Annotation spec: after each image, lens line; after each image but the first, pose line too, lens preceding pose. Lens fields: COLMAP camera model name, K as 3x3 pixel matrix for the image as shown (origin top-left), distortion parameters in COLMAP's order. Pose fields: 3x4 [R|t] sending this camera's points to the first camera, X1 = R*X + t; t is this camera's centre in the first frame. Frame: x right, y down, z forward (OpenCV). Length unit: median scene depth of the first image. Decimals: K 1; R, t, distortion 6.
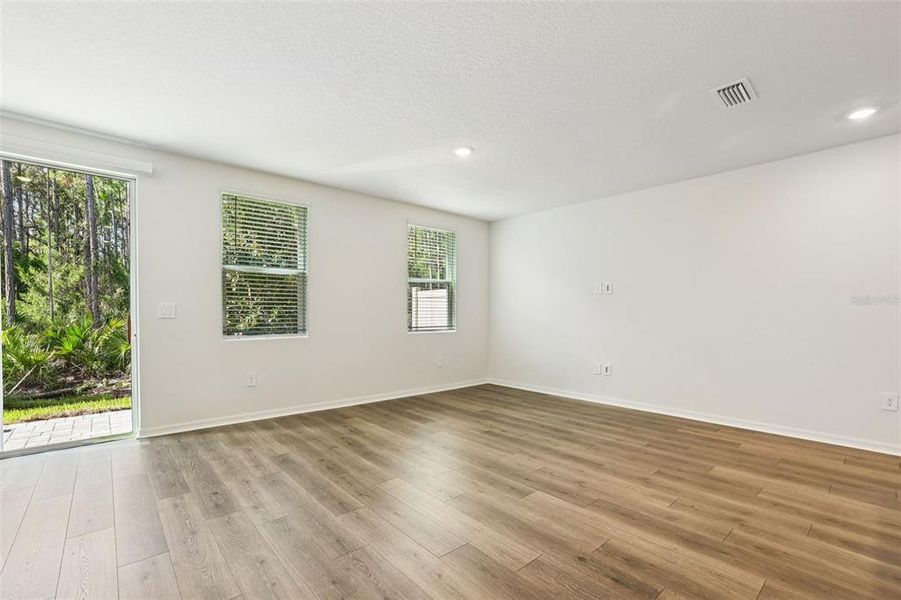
lens RADIAL K [[400.7, 0, 450.0], [0, 400.7, 307.2], [0, 0, 1]] dist [-0.014803, 0.000119]
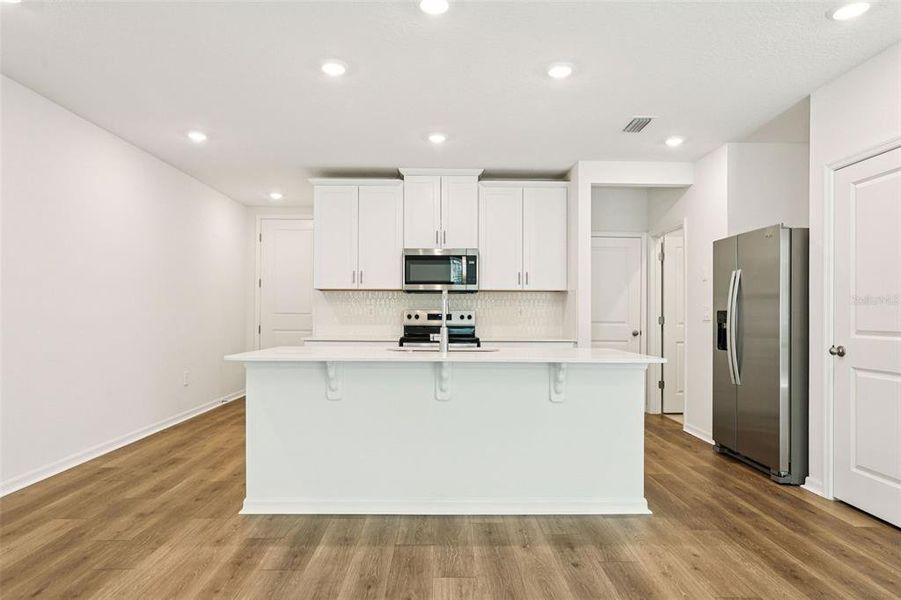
lens RADIAL K [[526.3, 0, 449.8], [0, 526.3, 307.9], [0, 0, 1]] dist [-0.004223, 0.000030]
pose [[-0.760497, 0.002639, 0.649336, -0.080778], [-0.013351, 0.999717, -0.019699, 0.029964], [-0.649204, -0.023650, -0.760247, 1.681652]]
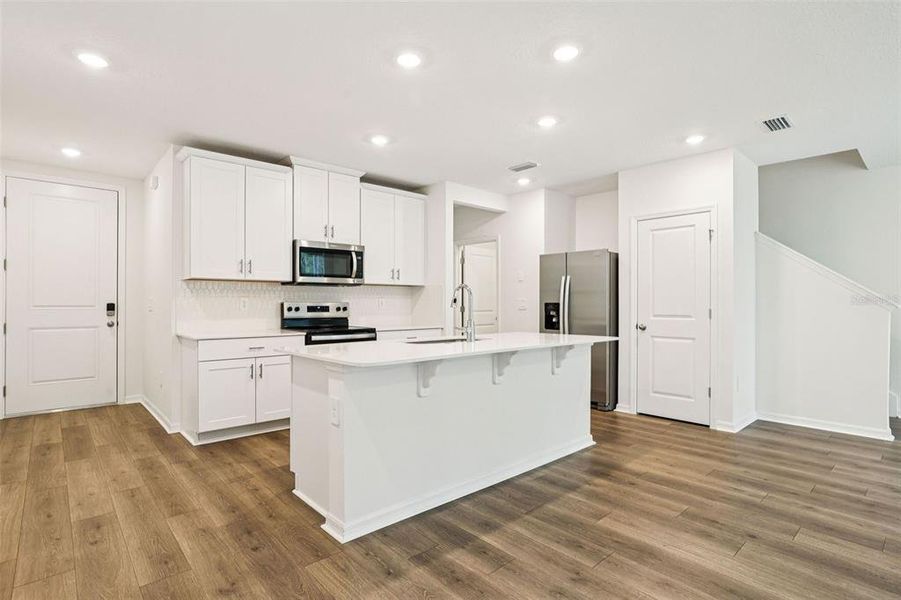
lens RADIAL K [[452.4, 0, 454.0], [0, 452.4, 299.2], [0, 0, 1]] dist [-0.017813, 0.003705]
pose [[-0.999896, -0.002400, -0.014188, 1.067434], [-0.002178, 0.999875, -0.015647, 0.007588], [0.014224, -0.015615, -0.999777, 2.039509]]
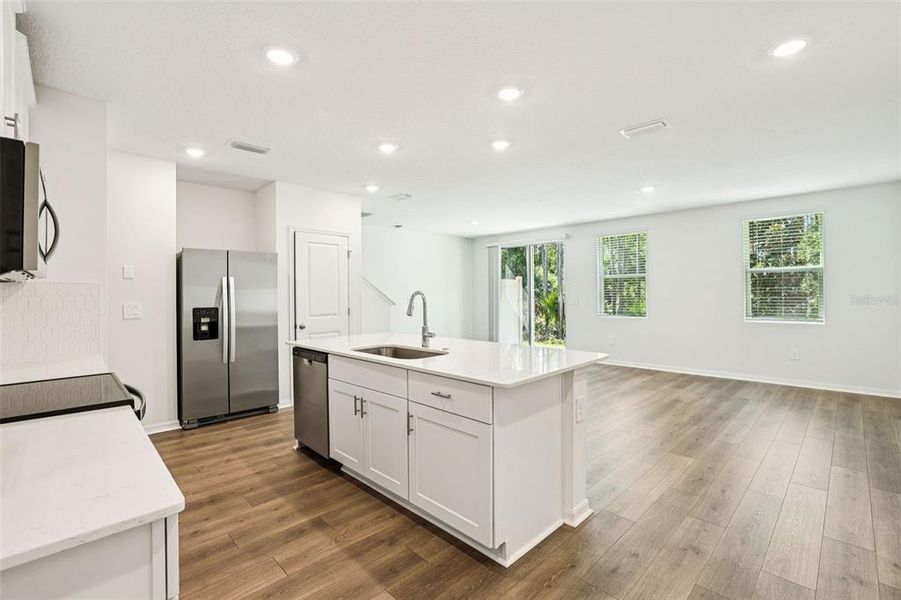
lens RADIAL K [[400.7, 0, 451.0], [0, 400.7, 293.1], [0, 0, 1]] dist [-0.014803, 0.000119]
pose [[0.051639, 0.001055, -0.998665, 2.471626], [0.018363, 0.999829, 0.002006, -0.068950], [0.998497, -0.018442, 0.051611, 0.468862]]
